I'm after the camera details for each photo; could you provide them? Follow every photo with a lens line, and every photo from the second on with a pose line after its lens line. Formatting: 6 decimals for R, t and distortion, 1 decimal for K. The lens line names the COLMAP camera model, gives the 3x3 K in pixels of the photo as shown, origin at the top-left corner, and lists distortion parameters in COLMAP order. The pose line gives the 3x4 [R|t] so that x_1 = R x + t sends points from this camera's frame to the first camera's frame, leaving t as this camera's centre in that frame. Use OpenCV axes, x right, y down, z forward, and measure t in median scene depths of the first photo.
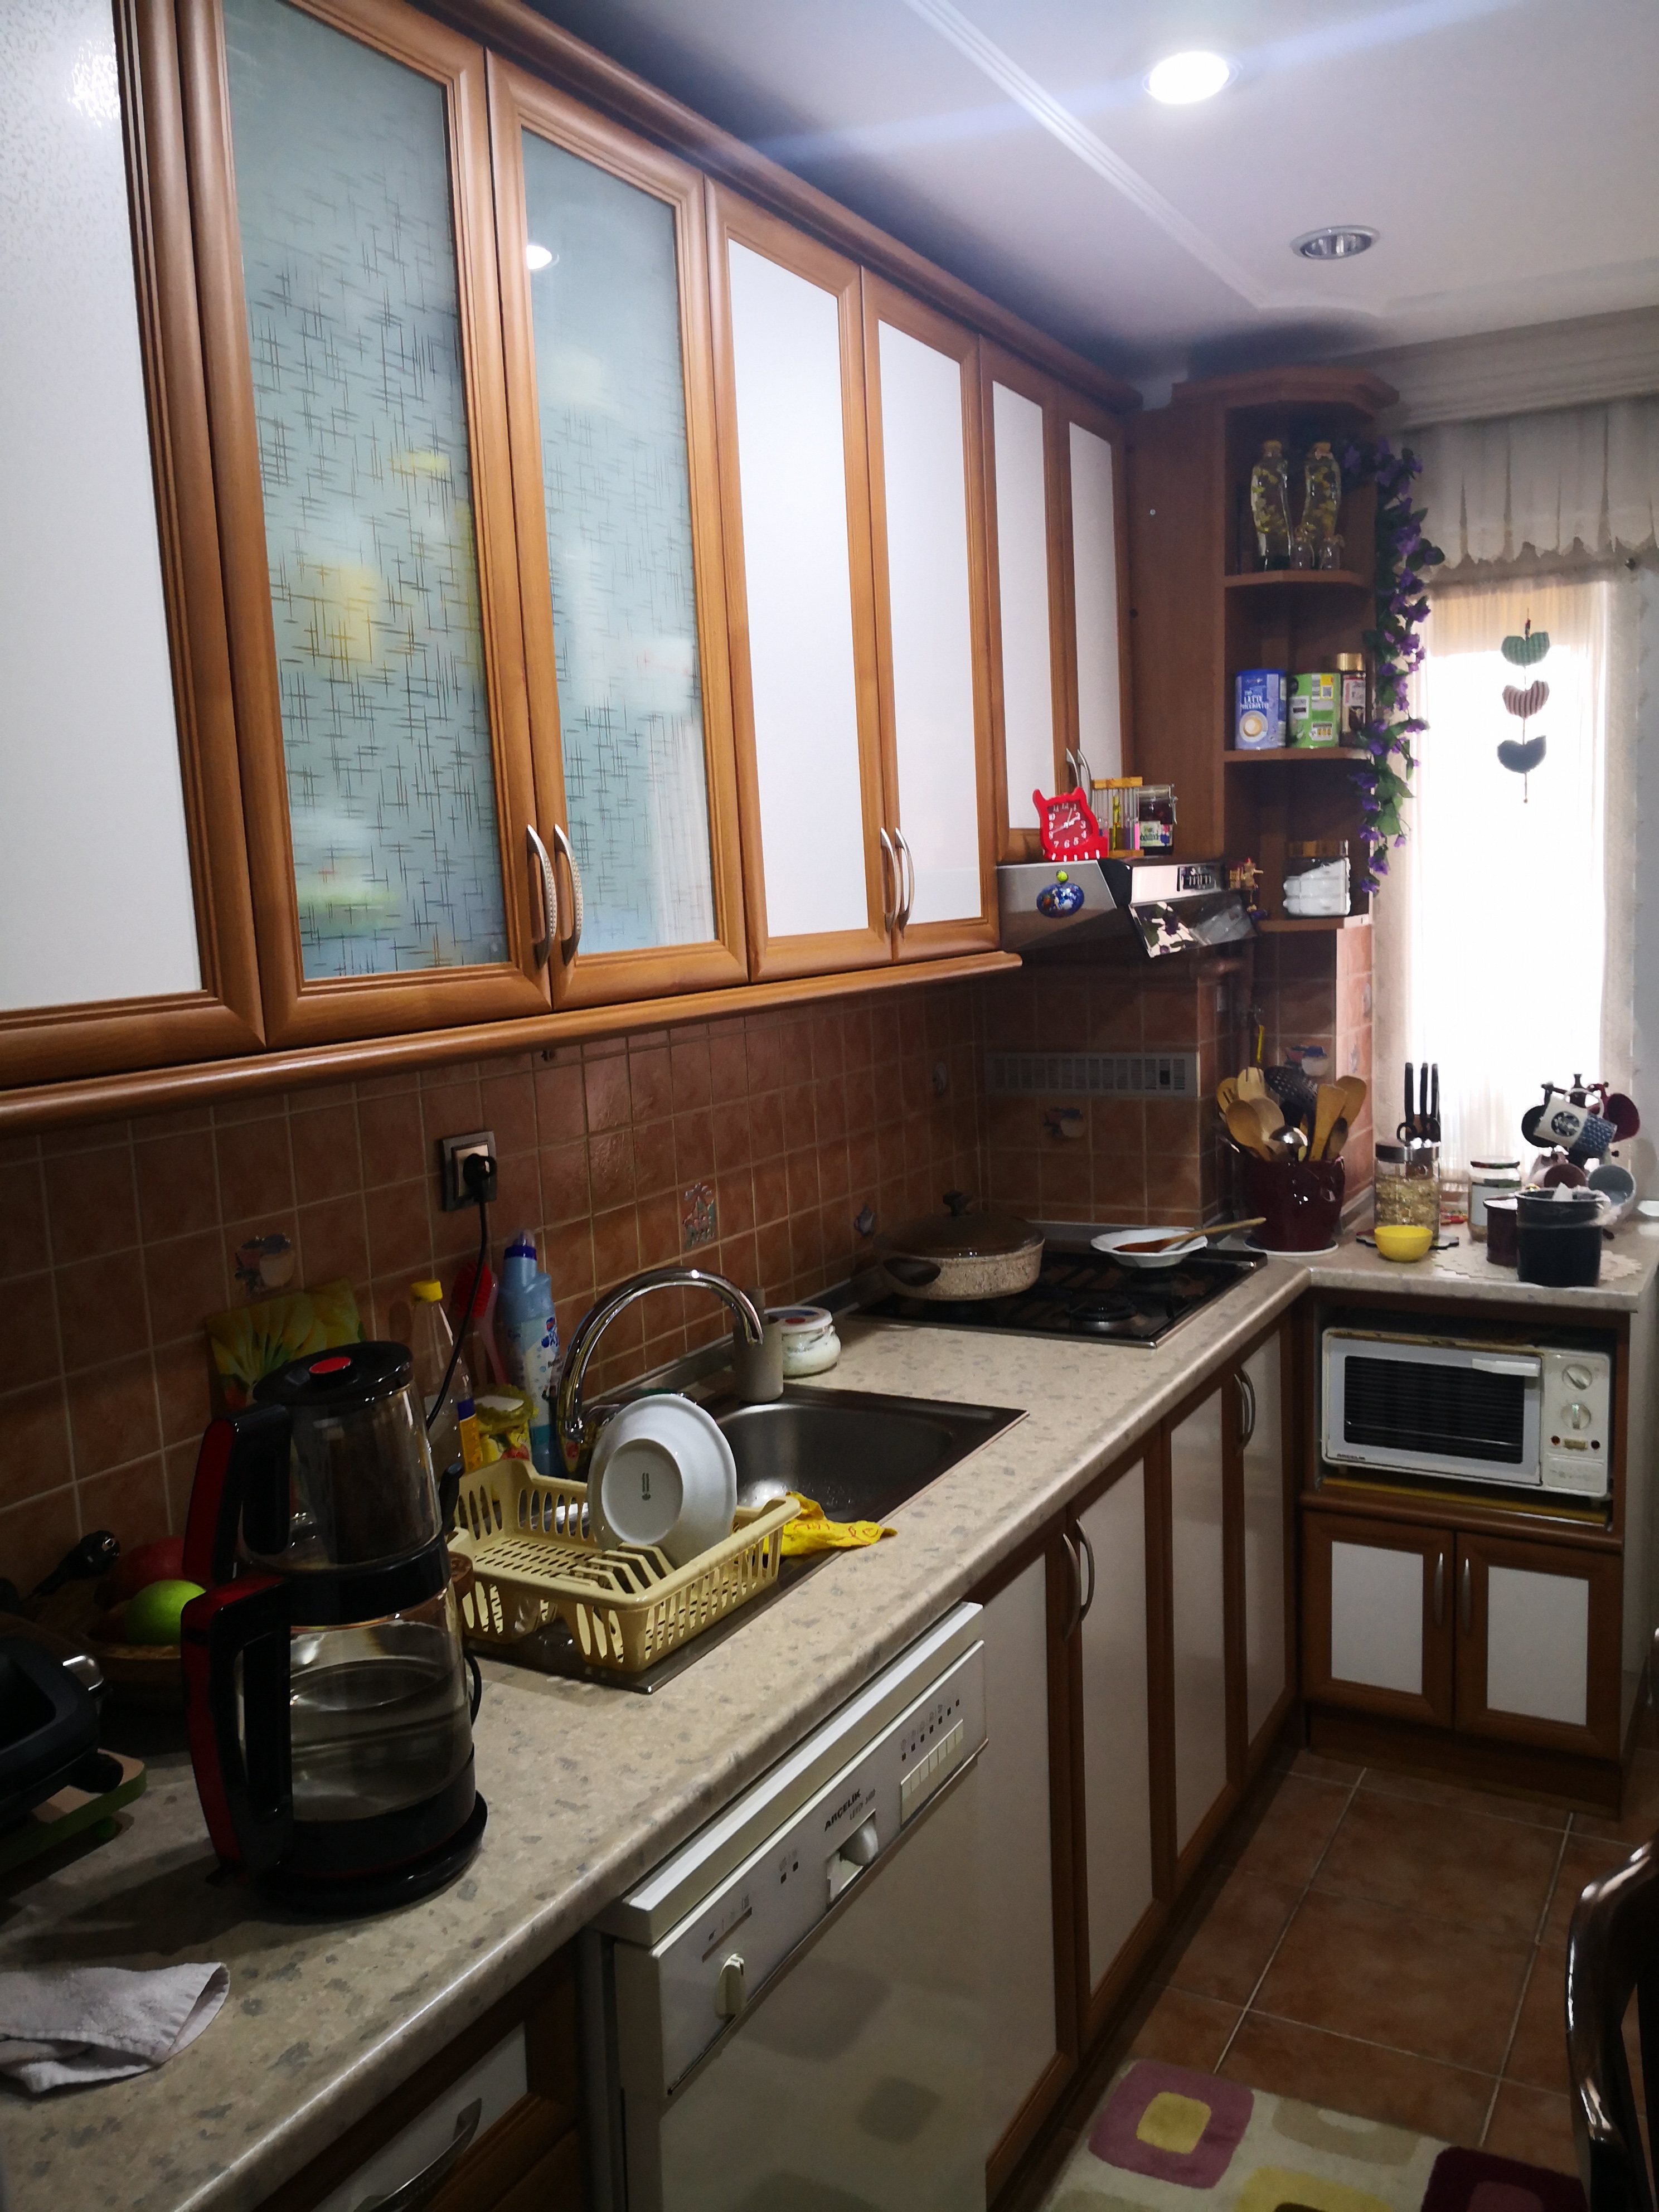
lens RADIAL K [[1797.8, 0, 830.9], [0, 1797.8, 1122.4], [0, 0, 1]] dist [0.015701, -0.037987]
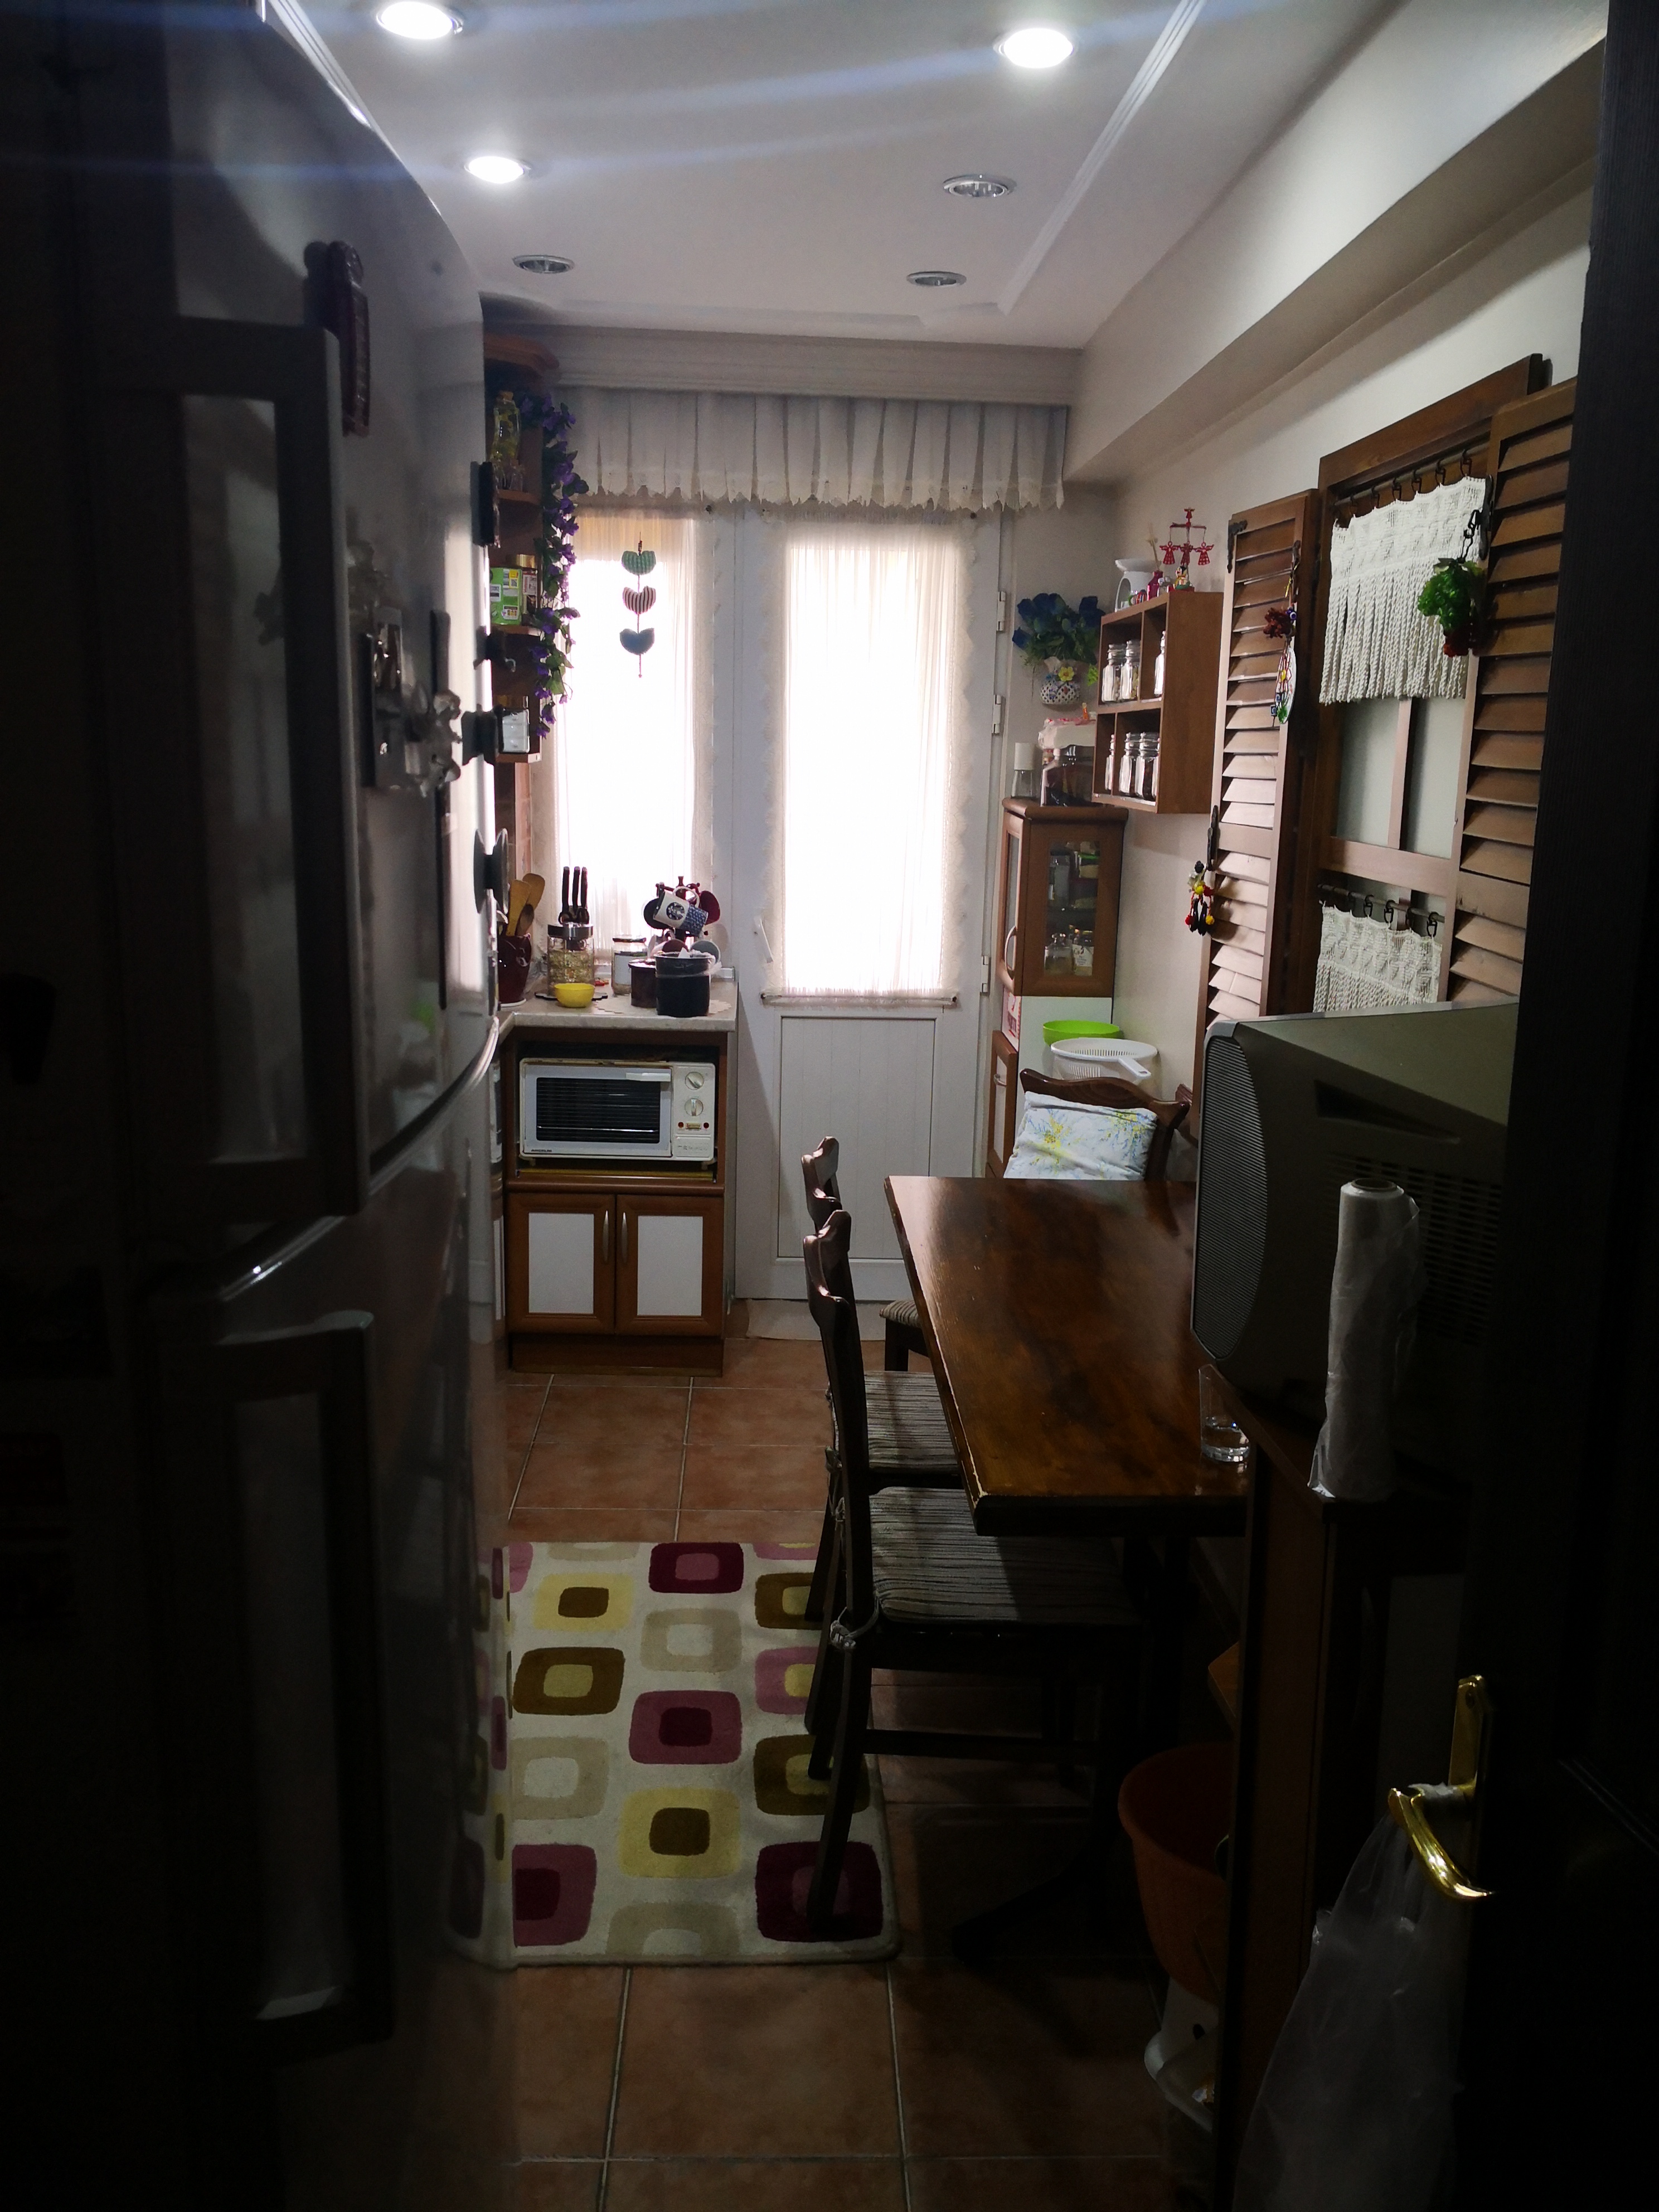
lens RADIAL K [[1797.8, 0, 834.9], [0, 1797.8, 1103.4], [0, 0, 1]] dist [0.015701, -0.037987]
pose [[0.854592, -0.045909, 0.517267, -0.226522], [0.005204, 0.996792, 0.079871, 0.039992], [-0.519275, -0.065566, 0.852089, -0.284552]]
